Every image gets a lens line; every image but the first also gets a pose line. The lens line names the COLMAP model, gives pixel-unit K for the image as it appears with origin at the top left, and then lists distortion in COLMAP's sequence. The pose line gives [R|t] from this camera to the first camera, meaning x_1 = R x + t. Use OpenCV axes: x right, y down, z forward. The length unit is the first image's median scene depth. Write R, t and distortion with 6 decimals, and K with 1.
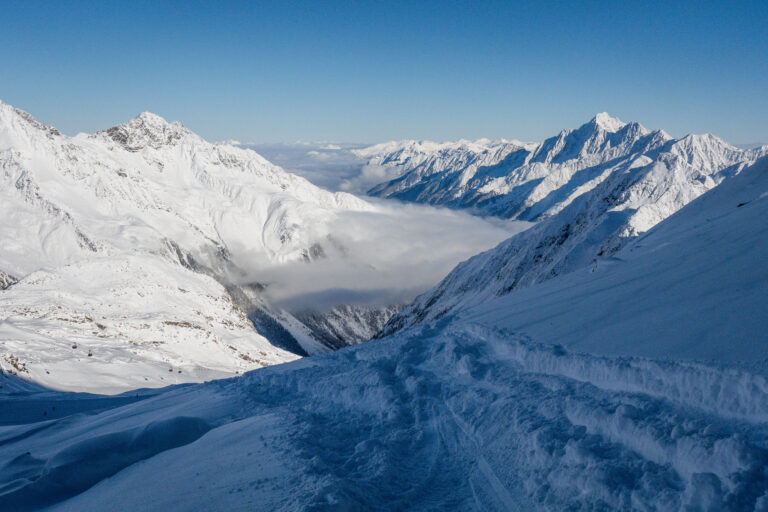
lens RADIAL K [[1050.2, 0, 380.8], [0, 1050.2, 252.1], [0, 0, 1]] dist [0.054386, 0.000000]
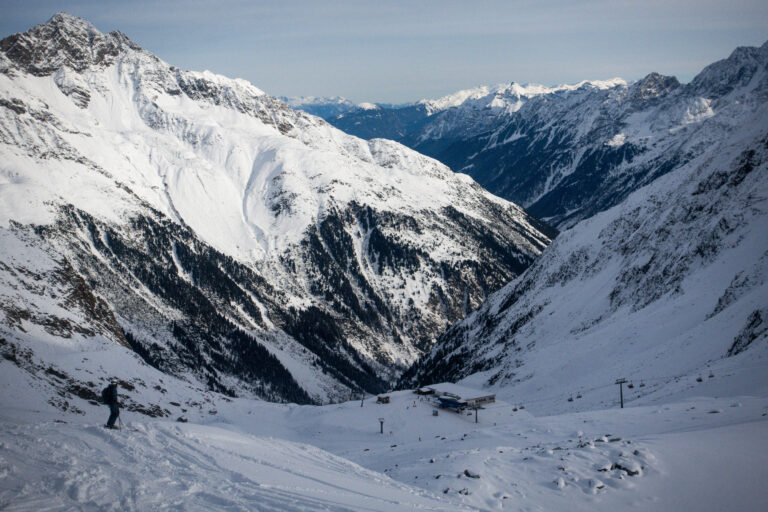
lens RADIAL K [[1467.3, 0, 388.4], [0, 1467.3, 256.0], [0, 0, 1]] dist [0.011534, 0.000000]
pose [[0.997824, -0.014773, -0.064255, 0.025185], [0.014517, 0.999885, -0.004449, 0.018860], [0.064313, 0.003506, 0.997924, 0.148618]]
